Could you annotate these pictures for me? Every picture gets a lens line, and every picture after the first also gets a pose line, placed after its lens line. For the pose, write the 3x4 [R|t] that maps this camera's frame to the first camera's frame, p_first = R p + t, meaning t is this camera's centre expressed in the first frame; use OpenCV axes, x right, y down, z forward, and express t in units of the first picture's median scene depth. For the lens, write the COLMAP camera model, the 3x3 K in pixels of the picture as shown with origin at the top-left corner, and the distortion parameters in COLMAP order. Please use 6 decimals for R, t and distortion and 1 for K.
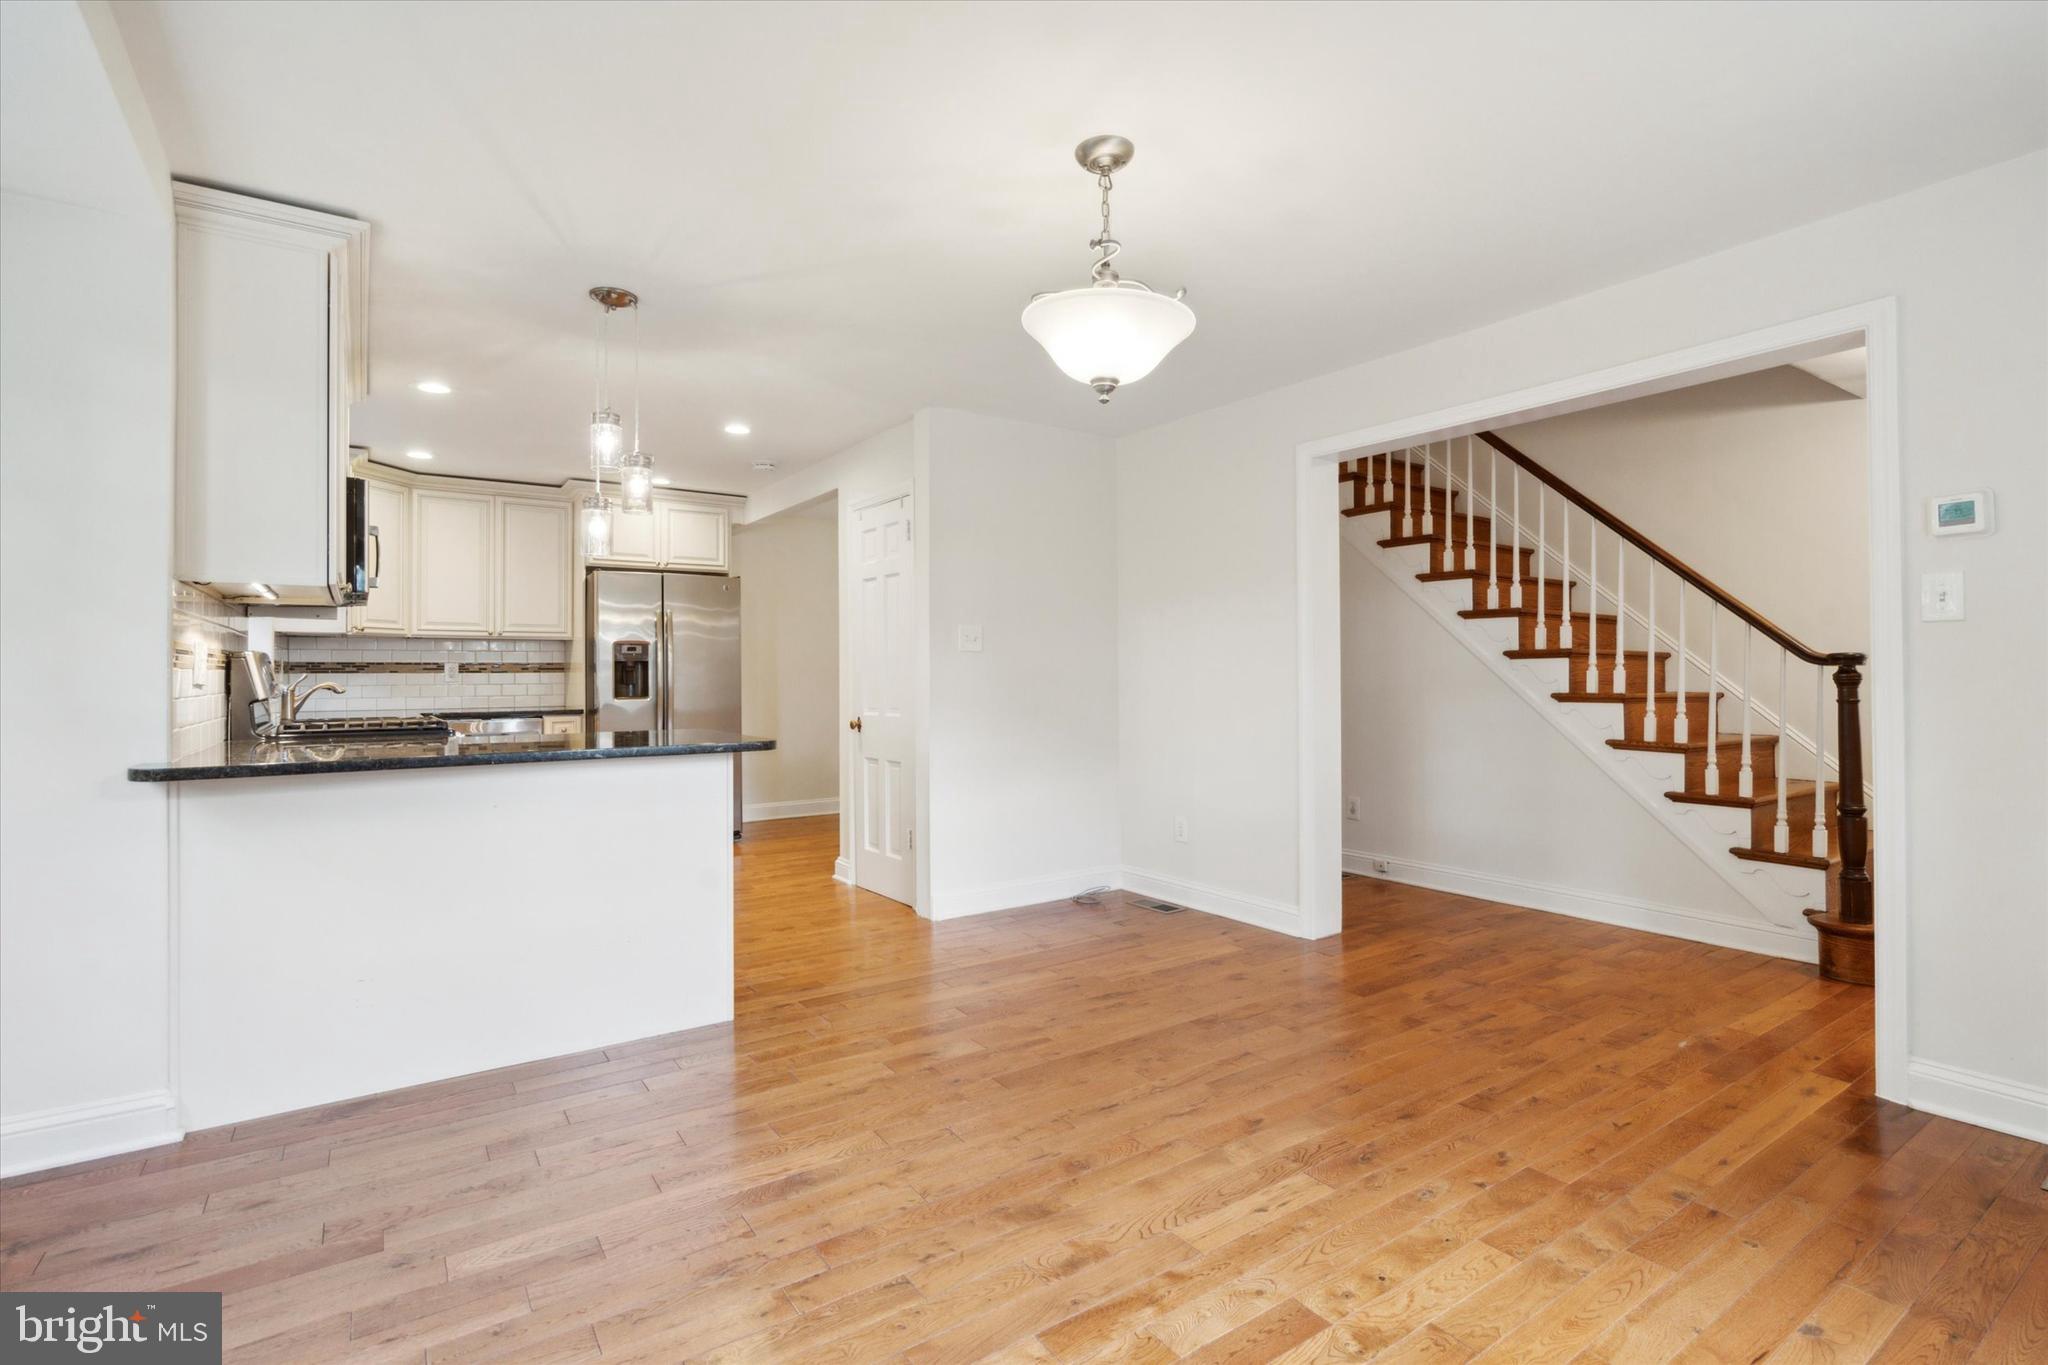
lens RADIAL K [[946.4, 0, 1028.1], [0, 946.4, 674.8], [0, 0, 1]] dist [-0.008585, -0.000211]
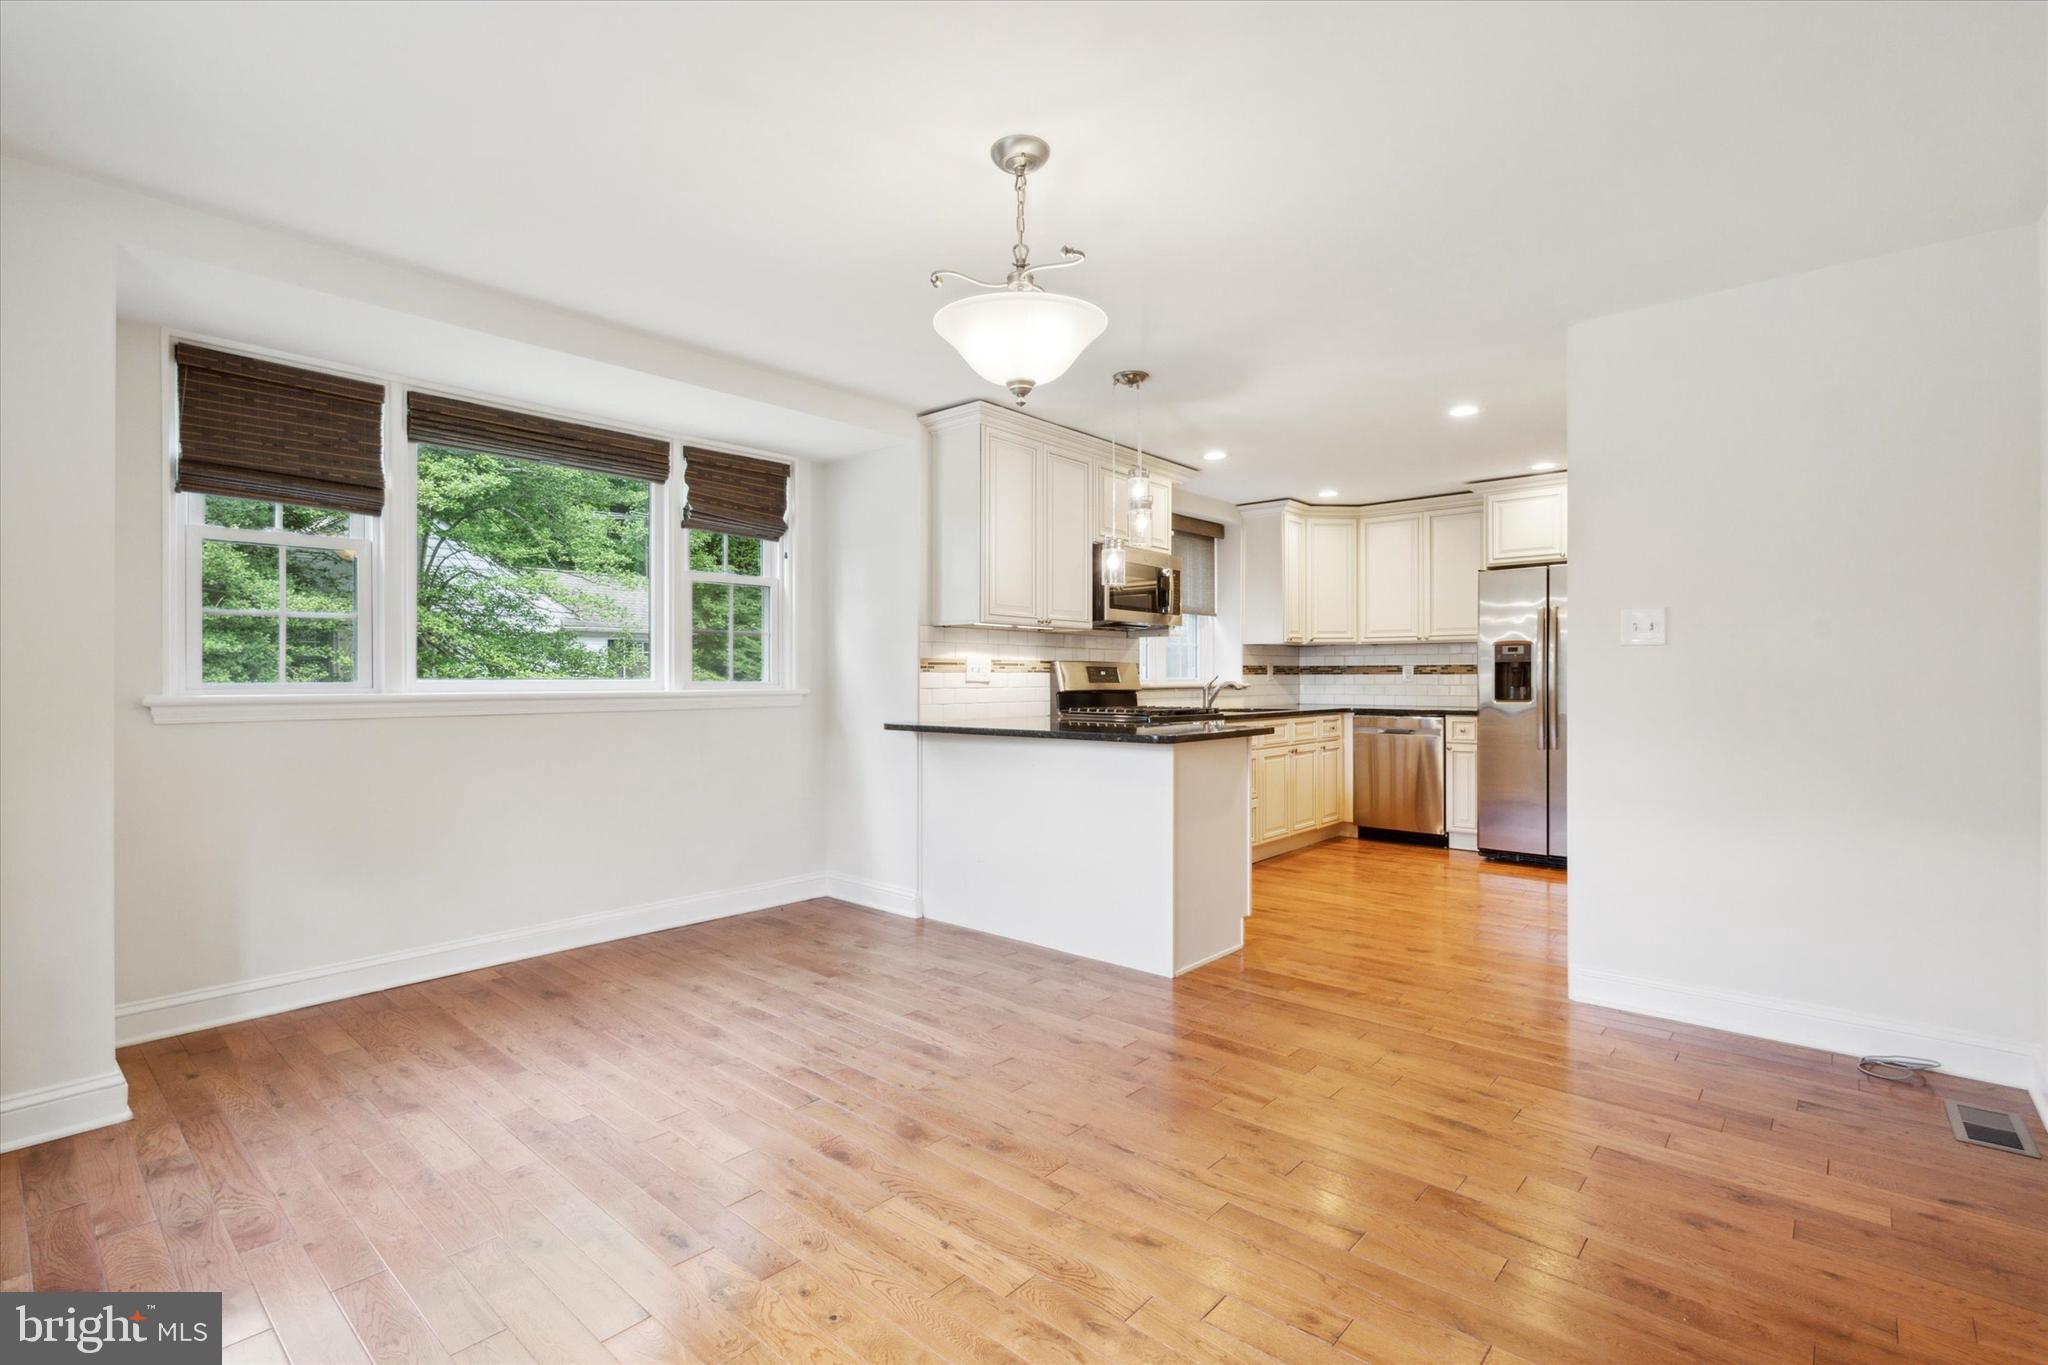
lens RADIAL K [[946.4, 0, 1007.7], [0, 946.4, 677.3], [0, 0, 1]] dist [-0.008585, -0.000211]
pose [[0.232298, 0.002875, -0.972640, 0.627365], [0.000000, 0.999996, 0.002956, -0.002997], [0.972645, -0.000687, 0.232297, 0.446206]]
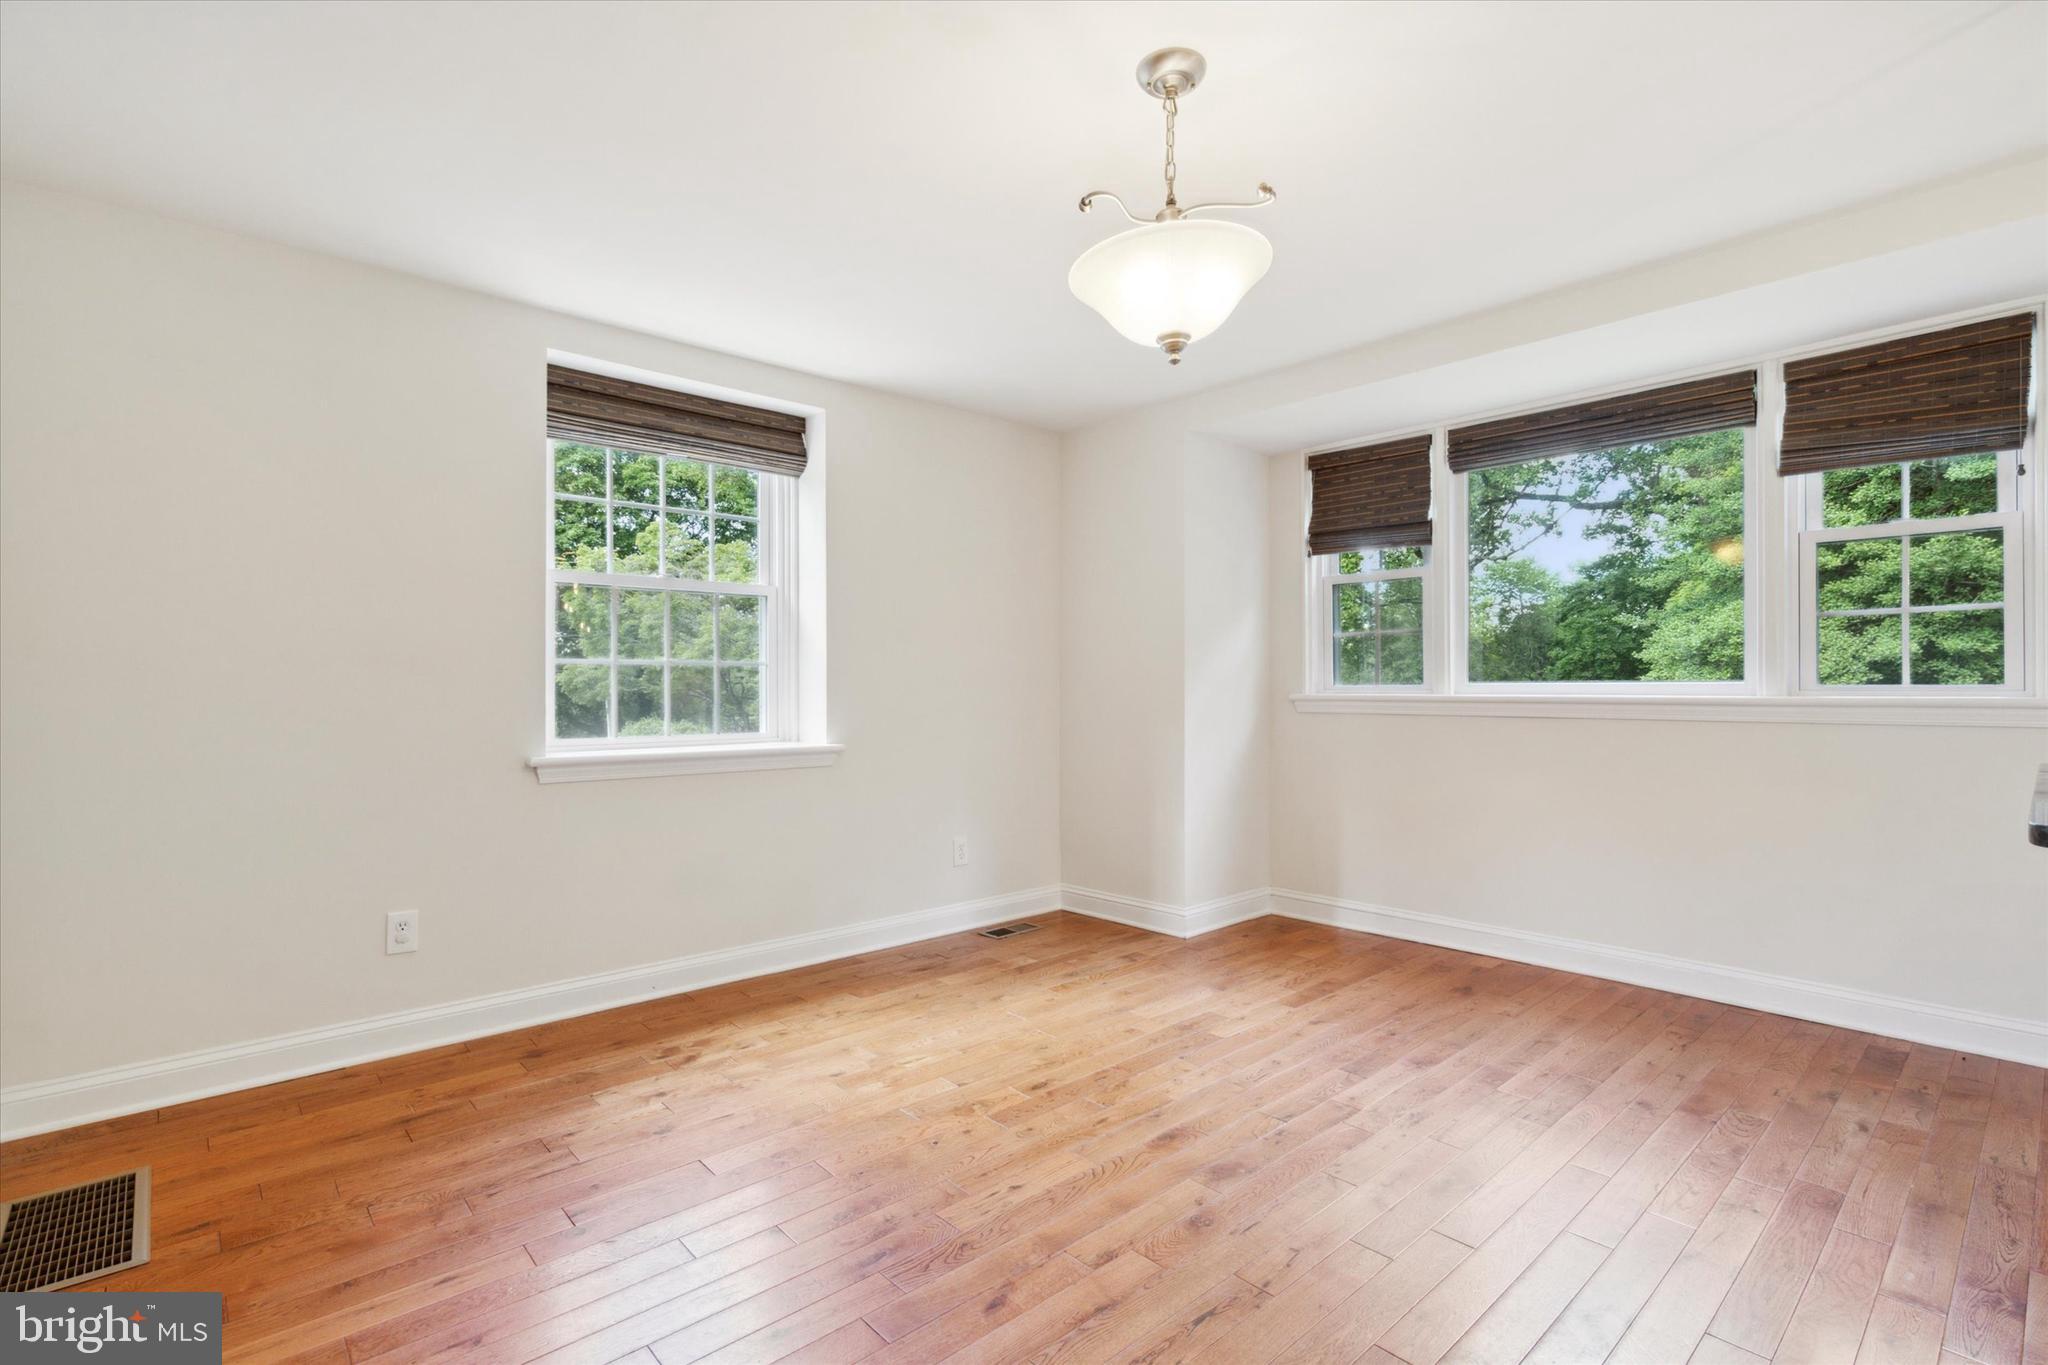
lens RADIAL K [[946.4, 0, 1020.5], [0, 946.4, 688.0], [0, 0, 1]] dist [-0.008585, -0.000211]
pose [[-0.992252, 0.007653, -0.124004, 0.195925], [0.007273, 0.999967, 0.003518, 0.000678], [0.124027, 0.002589, -0.992276, 1.090032]]
